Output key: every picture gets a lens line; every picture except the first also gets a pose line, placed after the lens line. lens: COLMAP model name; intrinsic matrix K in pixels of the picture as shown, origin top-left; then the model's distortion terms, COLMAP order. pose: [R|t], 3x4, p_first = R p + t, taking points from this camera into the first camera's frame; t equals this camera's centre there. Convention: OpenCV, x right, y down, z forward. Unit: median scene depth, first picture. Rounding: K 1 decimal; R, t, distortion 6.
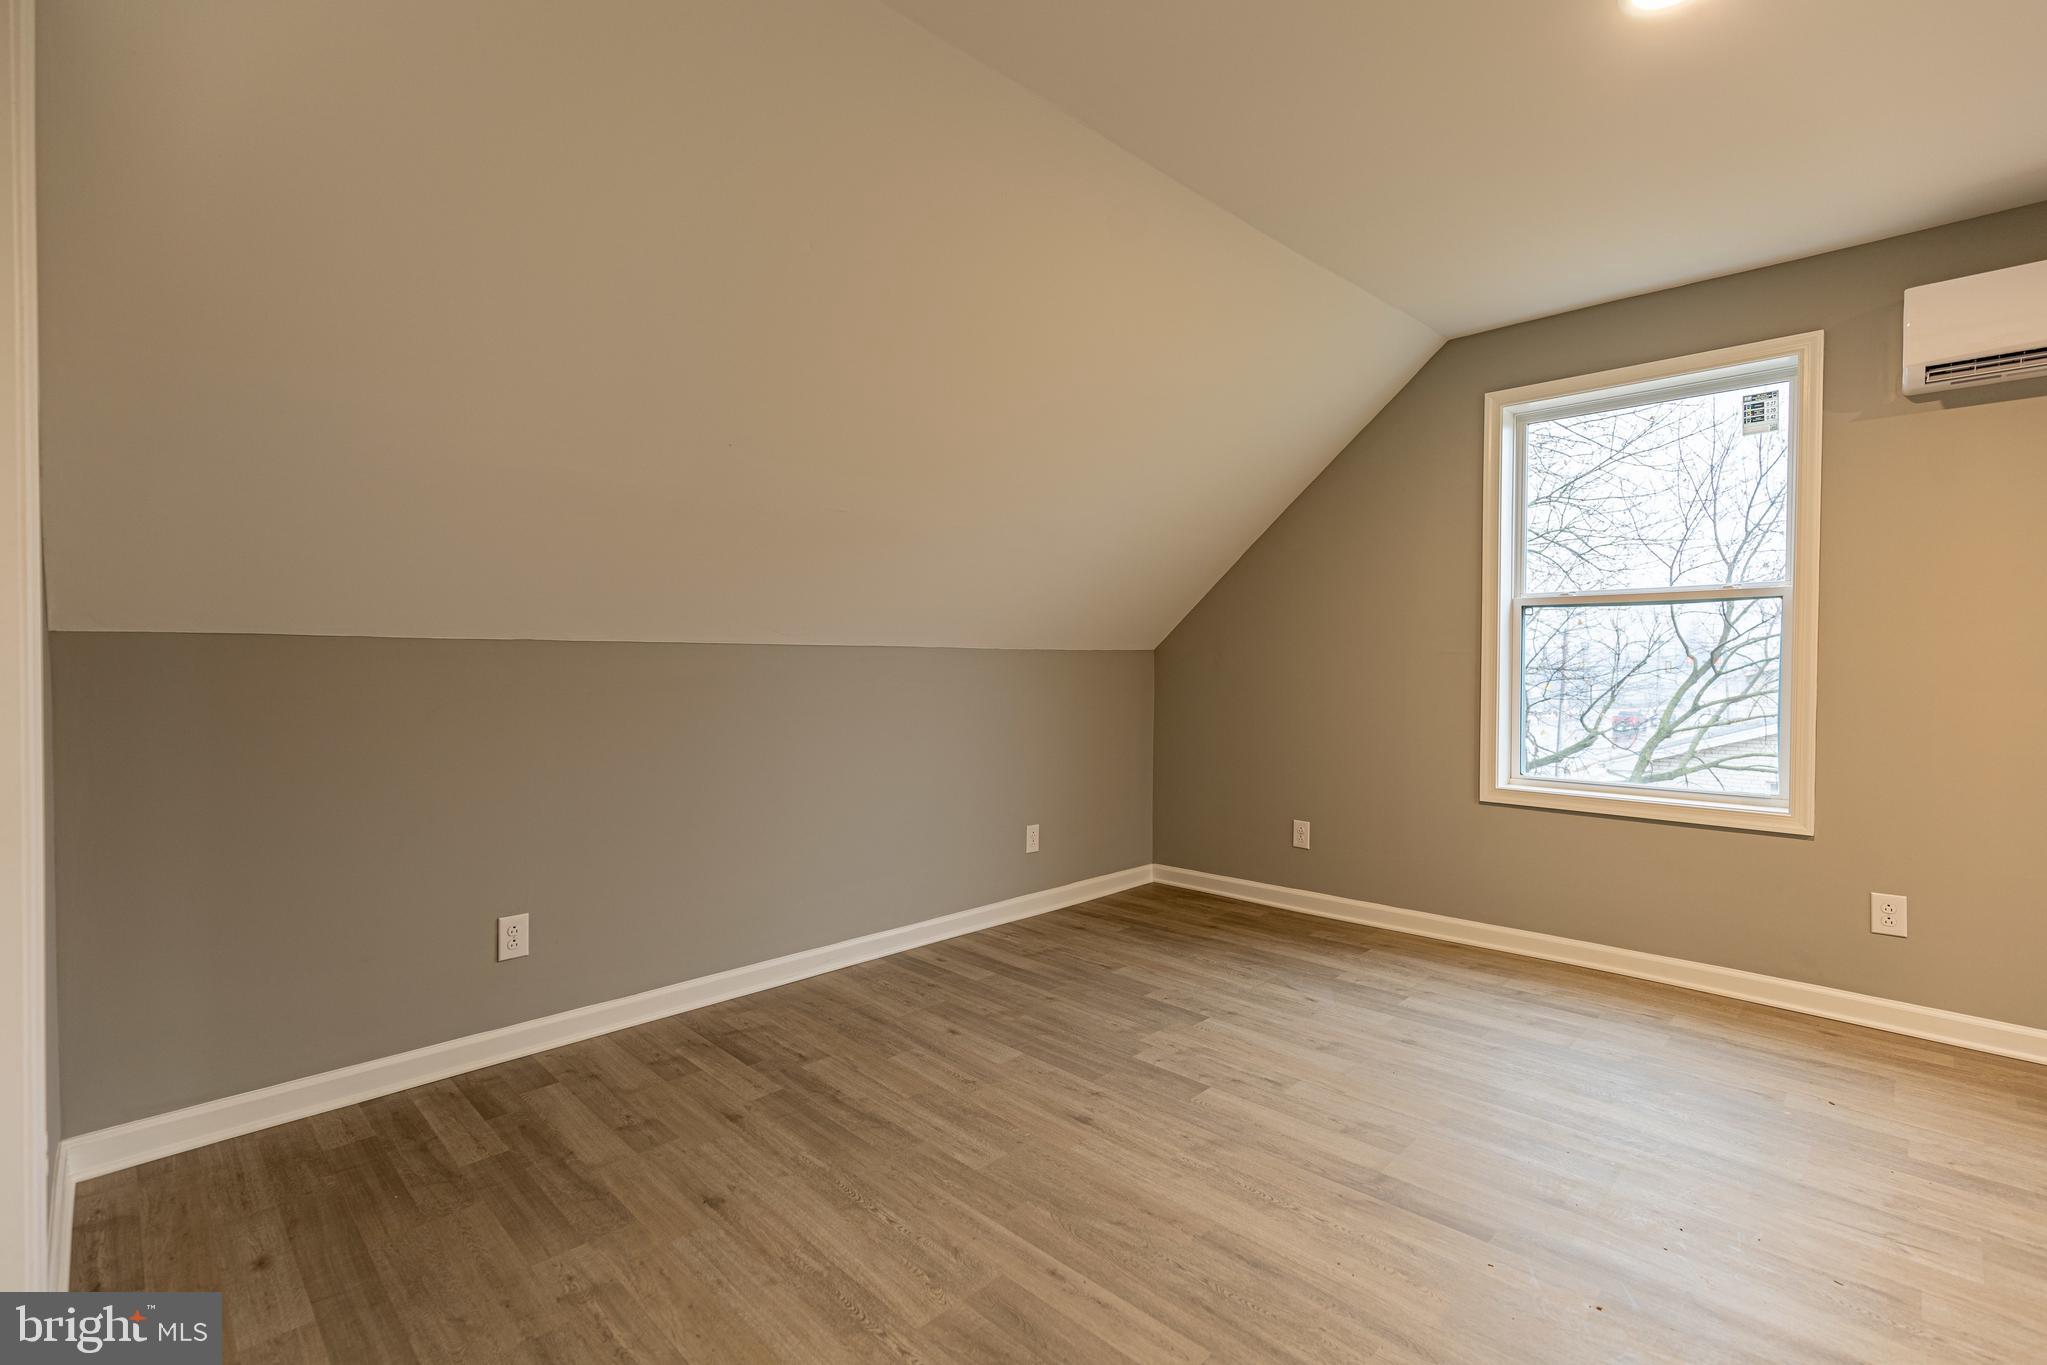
lens RADIAL K [[919.1, 0, 1022.4], [0, 919.1, 681.8], [0, 0, 1]] dist [0.011186, -0.002607]
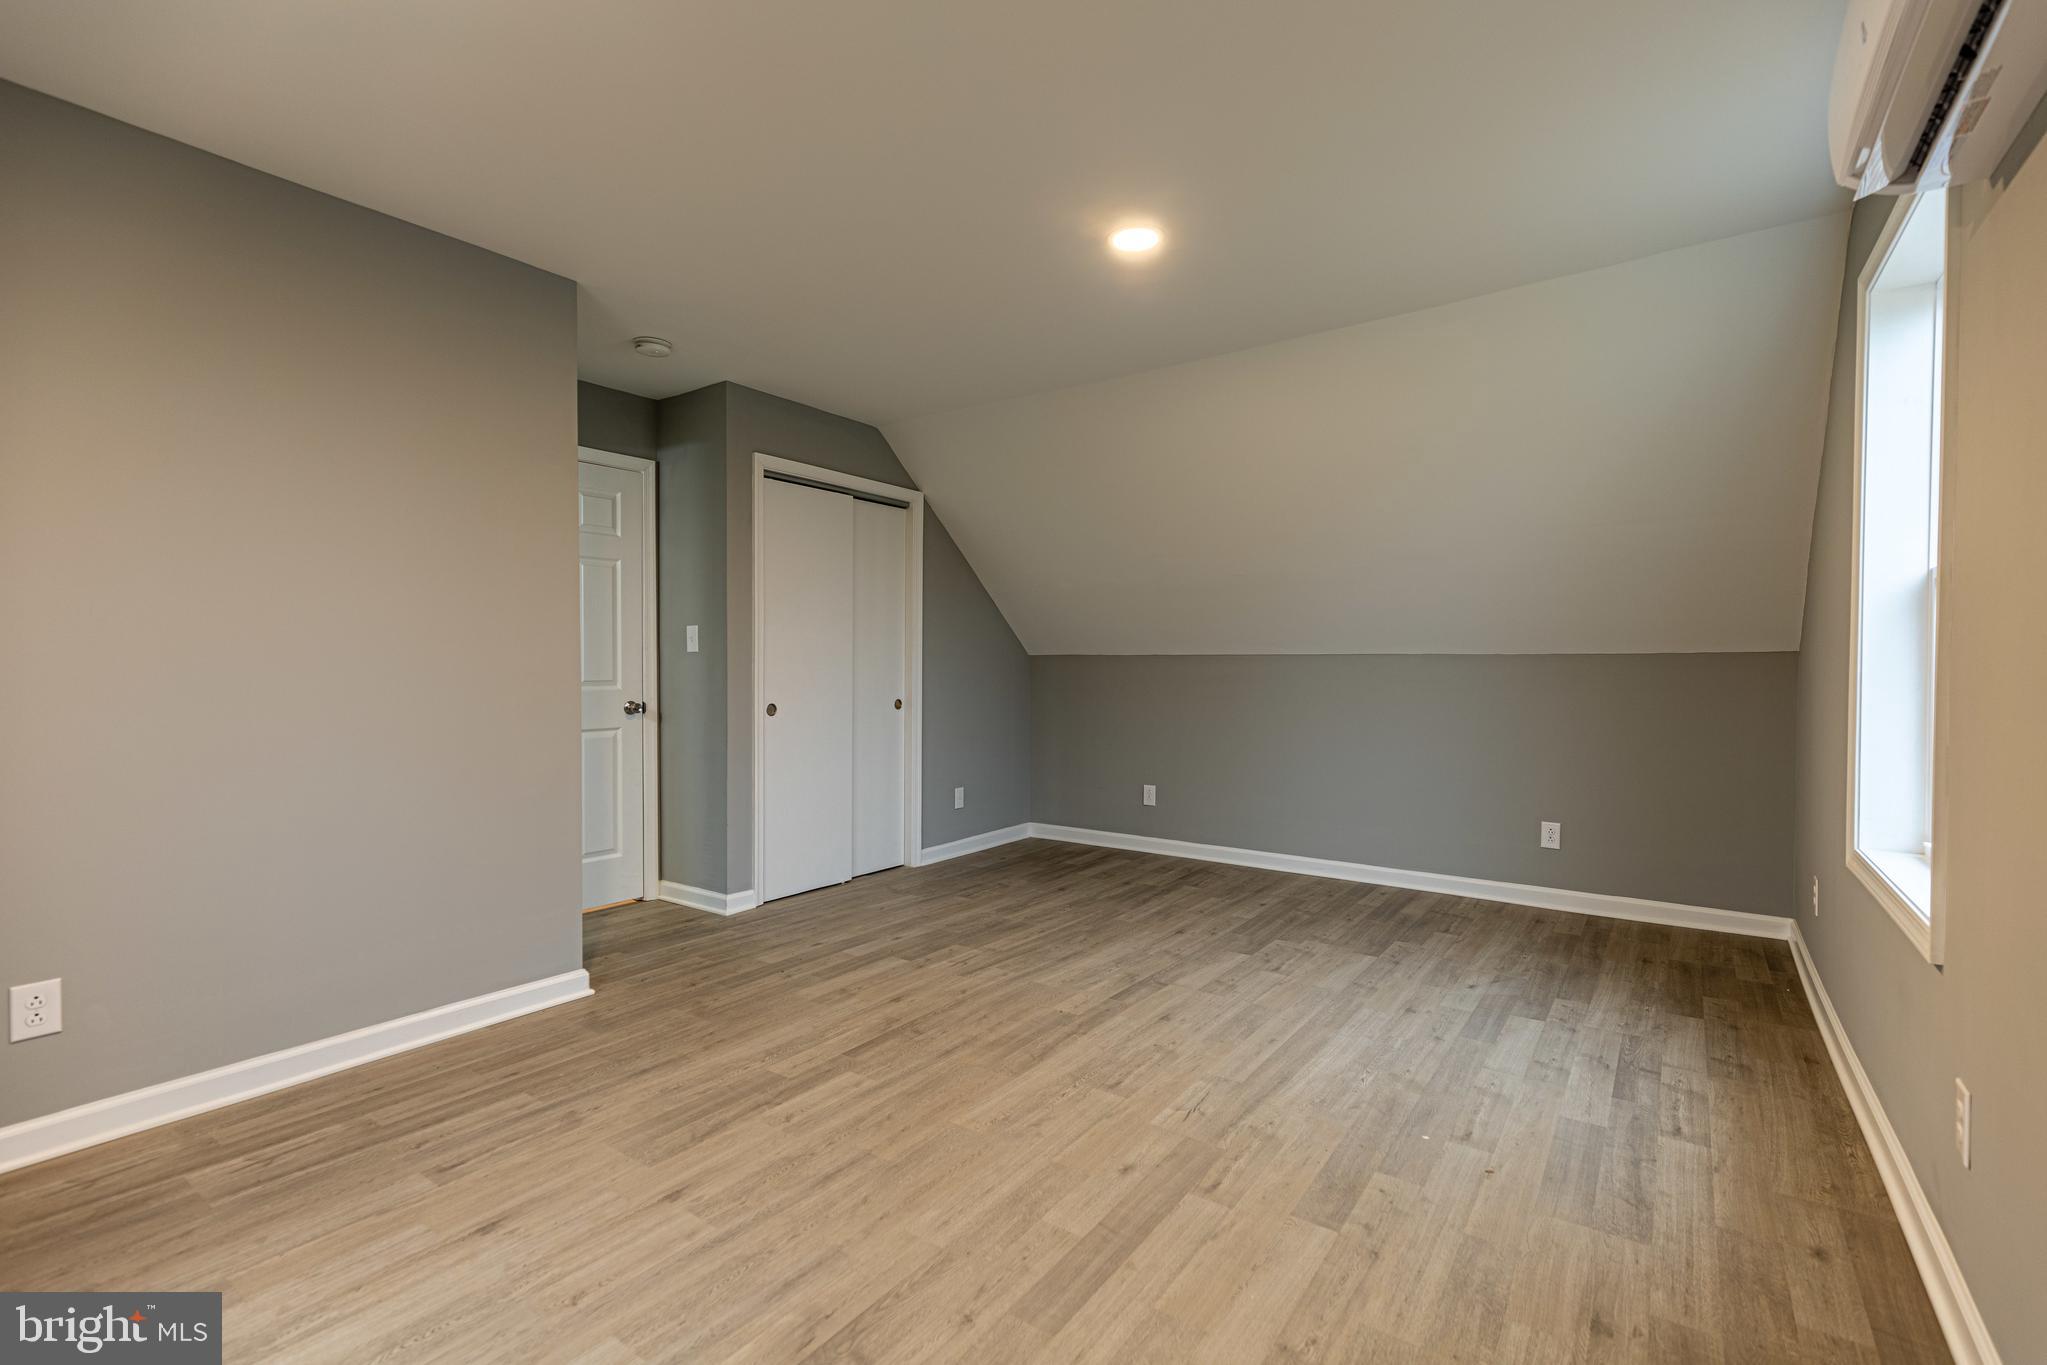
lens RADIAL K [[919.1, 0, 1025.5], [0, 919.1, 683.5], [0, 0, 1]] dist [0.011186, -0.002607]
pose [[0.157713, 0.017781, -0.987325, 1.445457], [-0.022885, 0.999635, 0.014347, -0.003969], [0.987220, 0.020332, 0.158062, 0.372303]]
